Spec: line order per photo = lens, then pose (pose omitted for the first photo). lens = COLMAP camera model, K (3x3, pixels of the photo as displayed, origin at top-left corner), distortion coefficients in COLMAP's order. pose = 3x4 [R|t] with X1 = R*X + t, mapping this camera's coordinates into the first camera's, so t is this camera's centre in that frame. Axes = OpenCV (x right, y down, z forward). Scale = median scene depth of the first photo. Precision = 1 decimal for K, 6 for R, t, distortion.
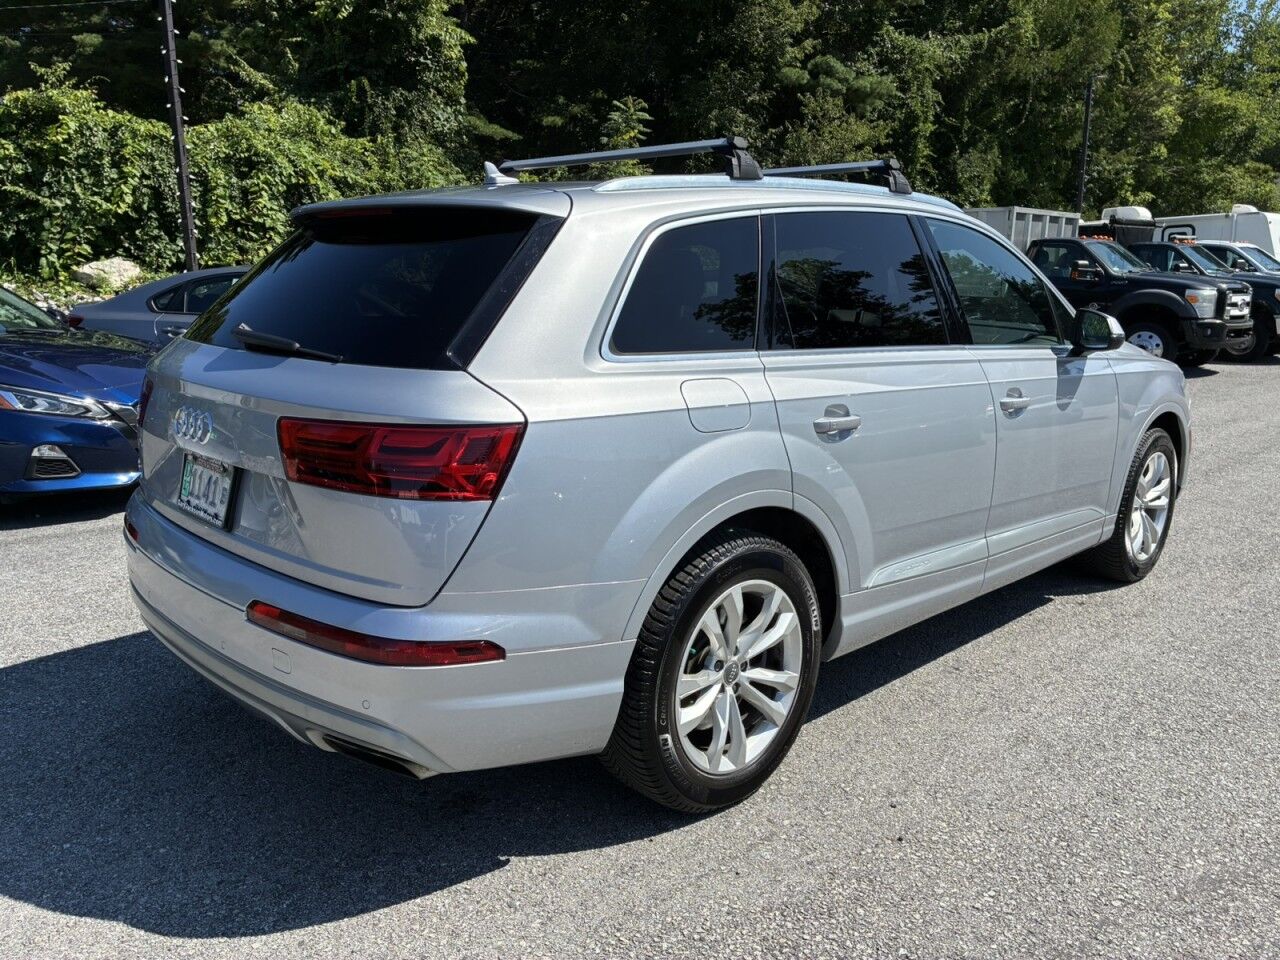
lens RADIAL K [[968.4, 0, 649.8], [0, 968.4, 462.2], [0, 0, 1]] dist [0.079665, -0.108672]
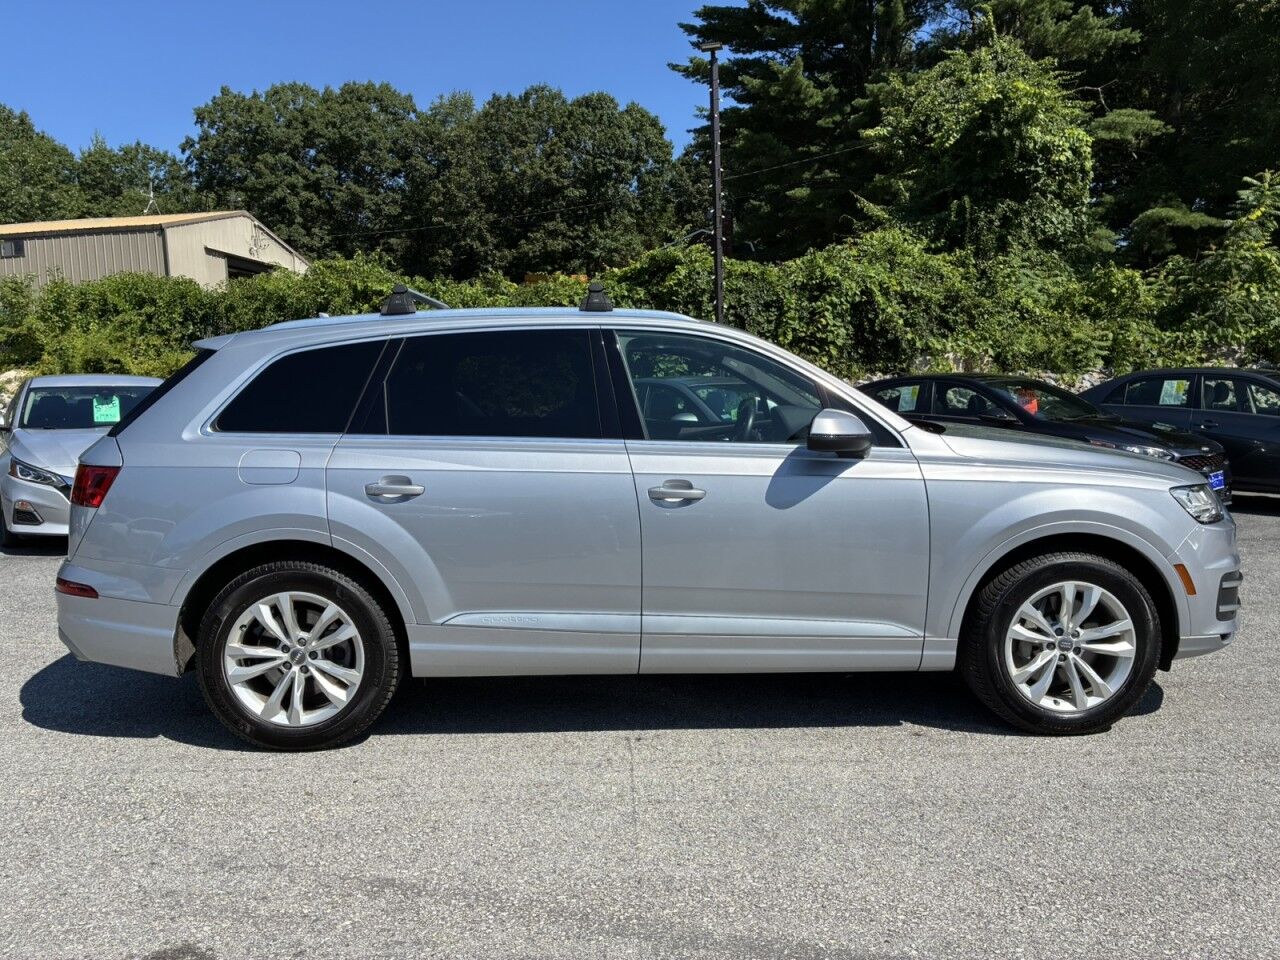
lens RADIAL K [[968.4, 0, 649.8], [0, 968.4, 462.2], [0, 0, 1]] dist [0.079665, -0.108672]
pose [[0.742871, 0.038975, -0.668300, 0.223528], [-0.109174, 0.991992, -0.063503, -0.005127], [0.660473, 0.120135, 0.741177, 0.038204]]
